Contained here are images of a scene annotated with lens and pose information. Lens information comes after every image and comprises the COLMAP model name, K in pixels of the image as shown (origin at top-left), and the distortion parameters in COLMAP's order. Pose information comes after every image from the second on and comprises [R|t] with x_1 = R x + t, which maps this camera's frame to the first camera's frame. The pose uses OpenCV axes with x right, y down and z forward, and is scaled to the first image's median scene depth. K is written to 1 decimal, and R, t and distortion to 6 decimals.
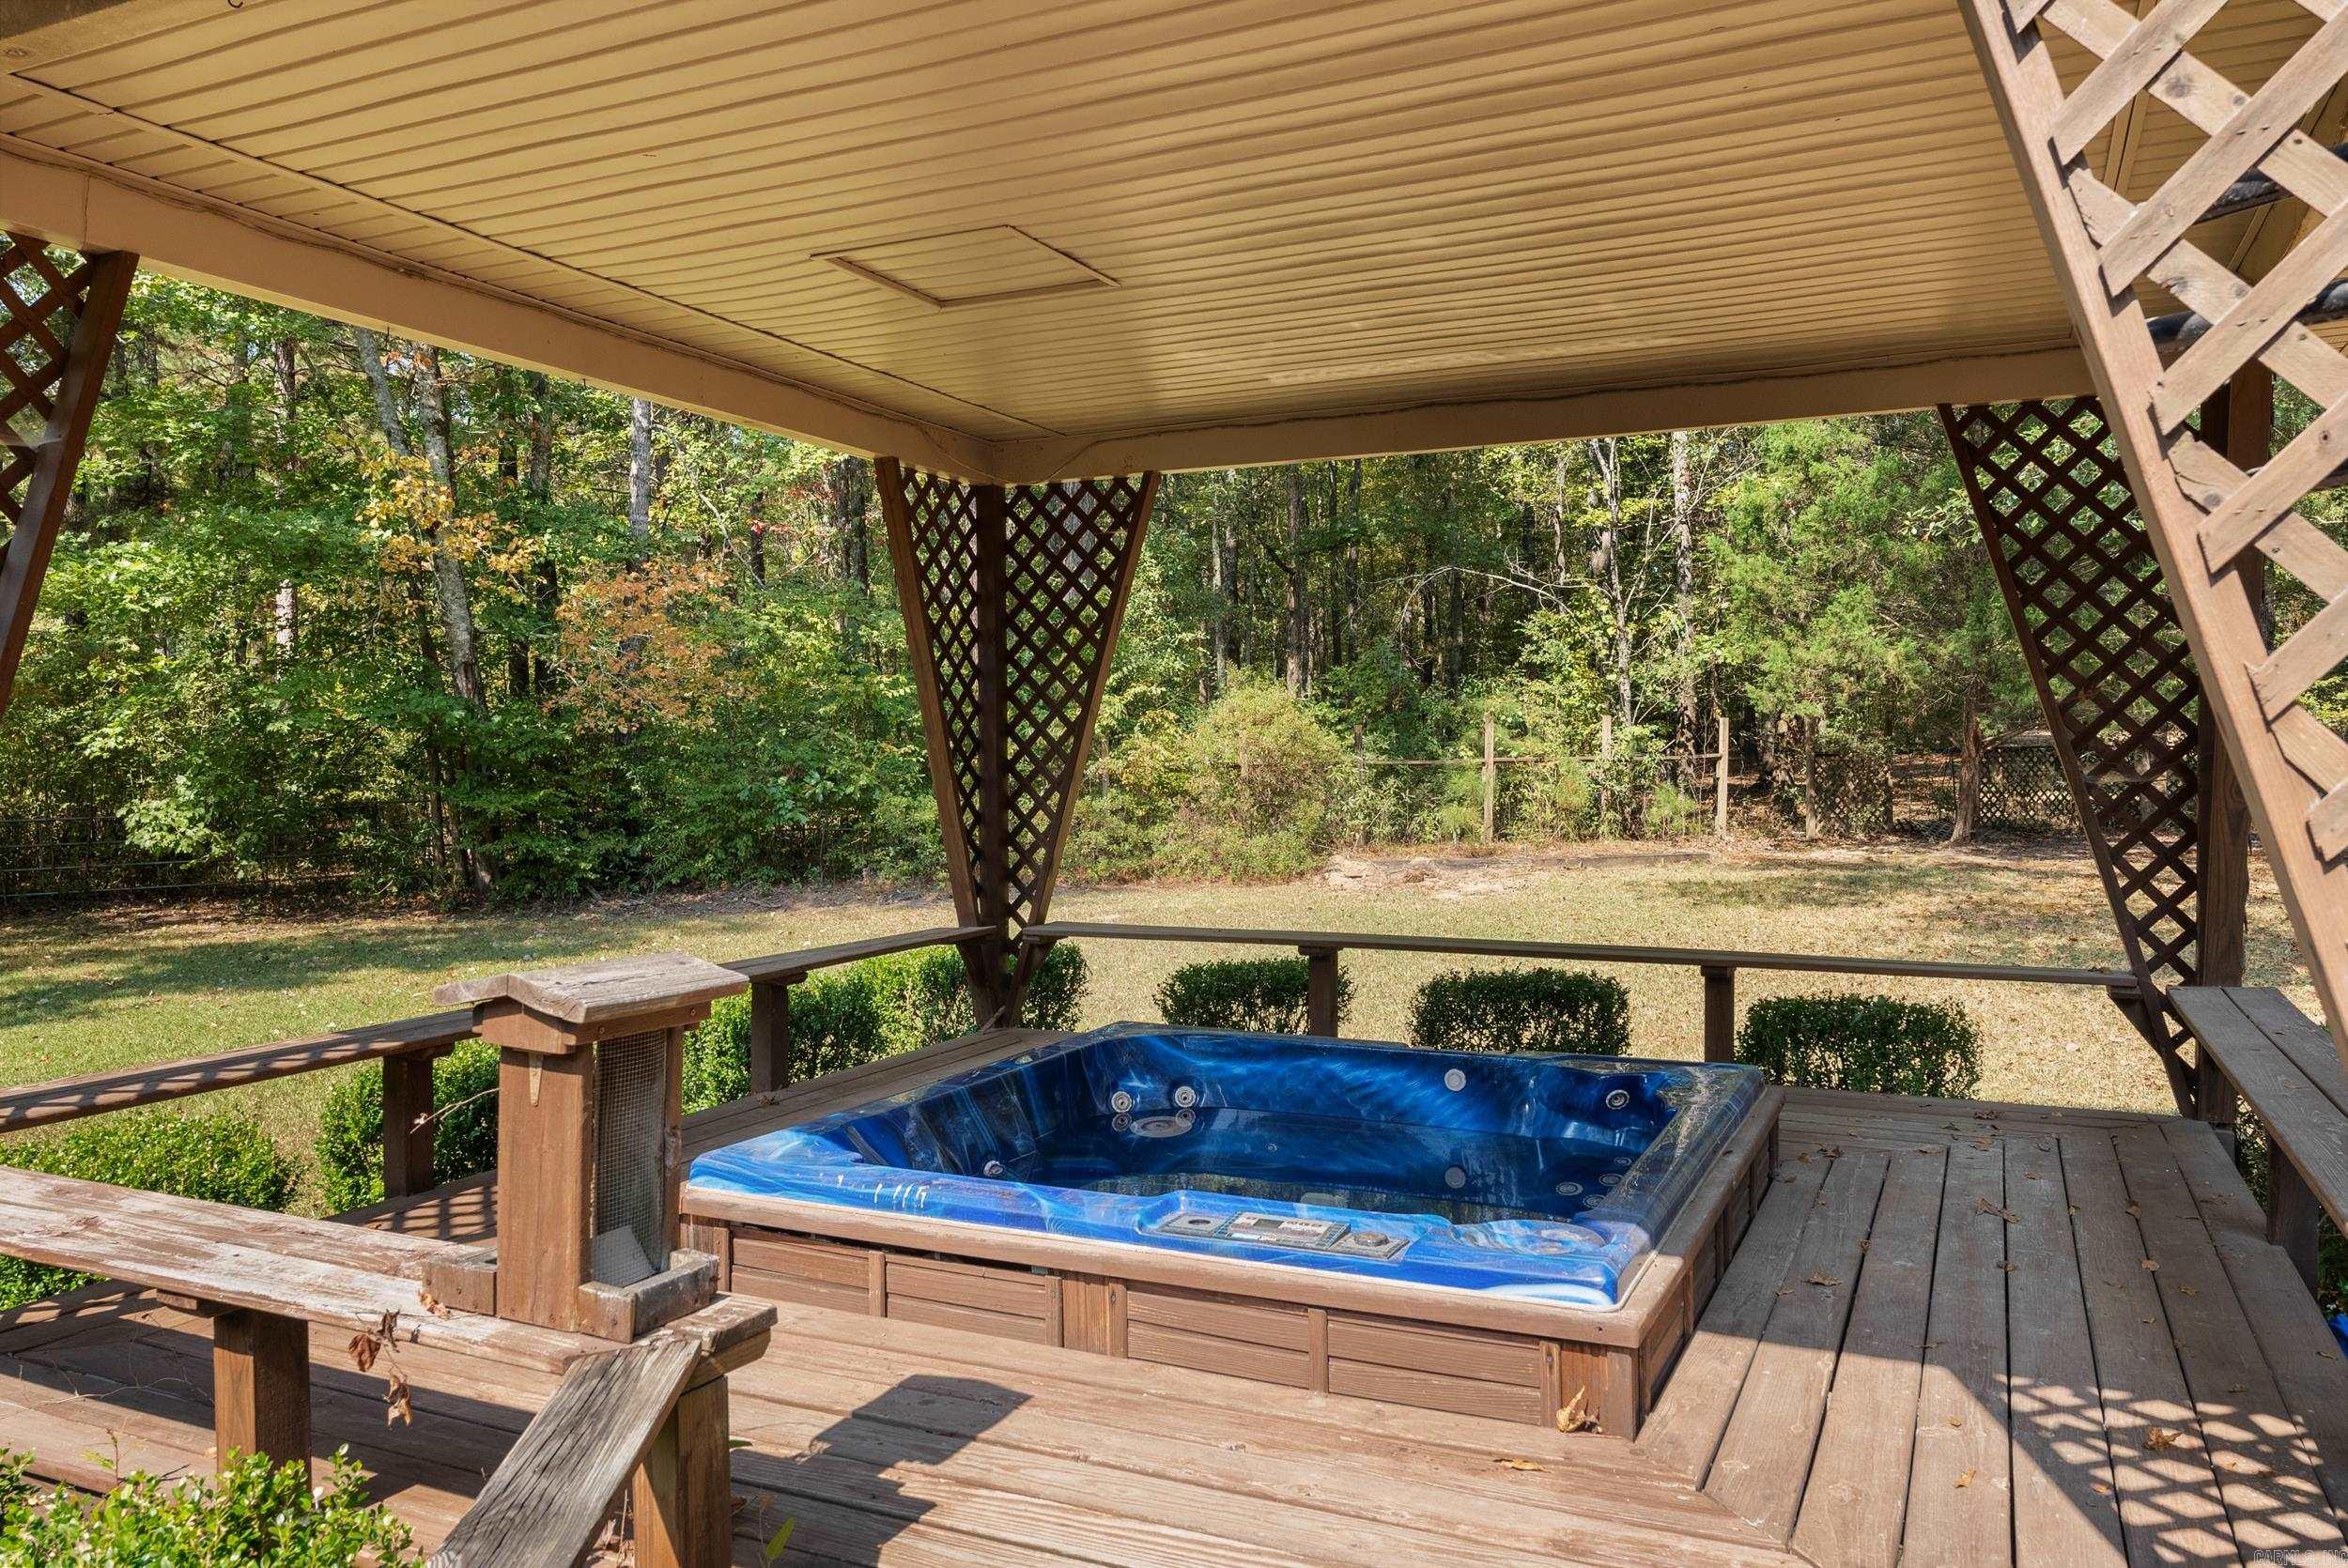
lens RADIAL K [[1695.5, 0, 1179.2], [0, 1695.5, 793.7], [0, 0, 1]] dist [0.001382, 0.008233]
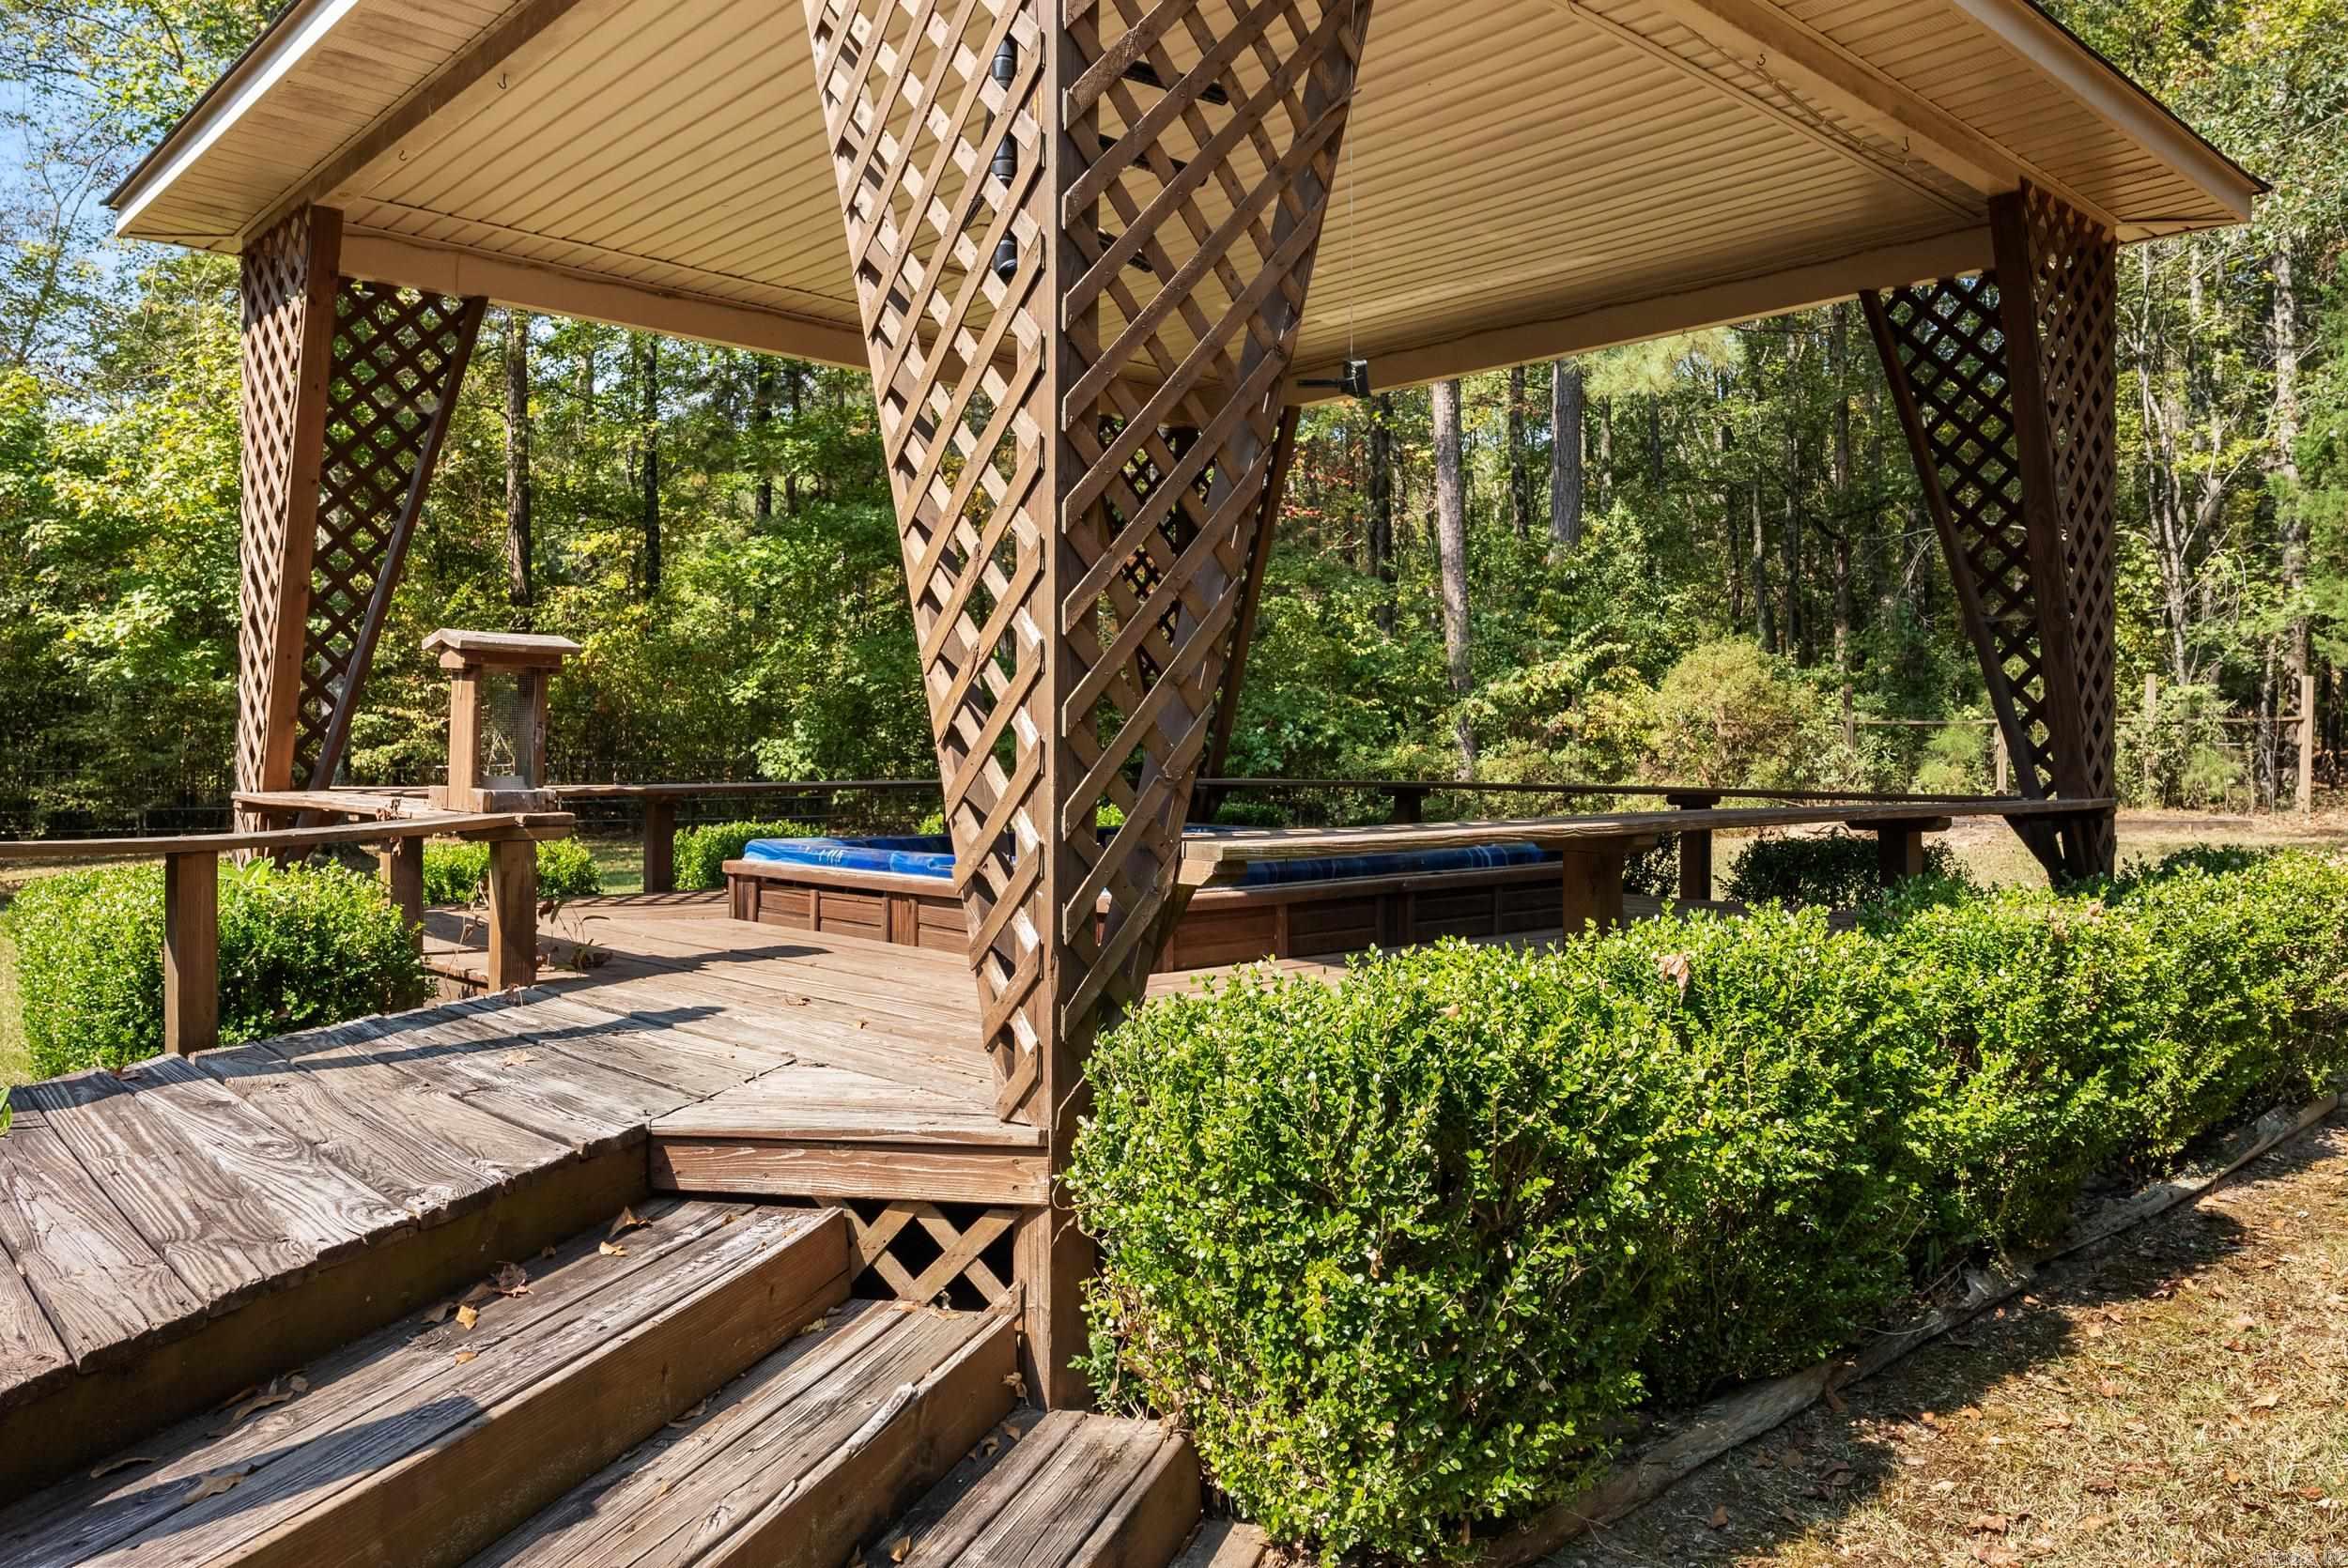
lens RADIAL K [[1695.5, 0, 1171.1], [0, 1695.5, 766.3], [0, 0, 1]] dist [0.001382, 0.008233]
pose [[0.928389, 0.012513, -0.371398, 0.140276], [-0.018334, 0.999758, -0.012146, 0.033781], [0.371156, 0.018085, 0.928394, -0.065501]]
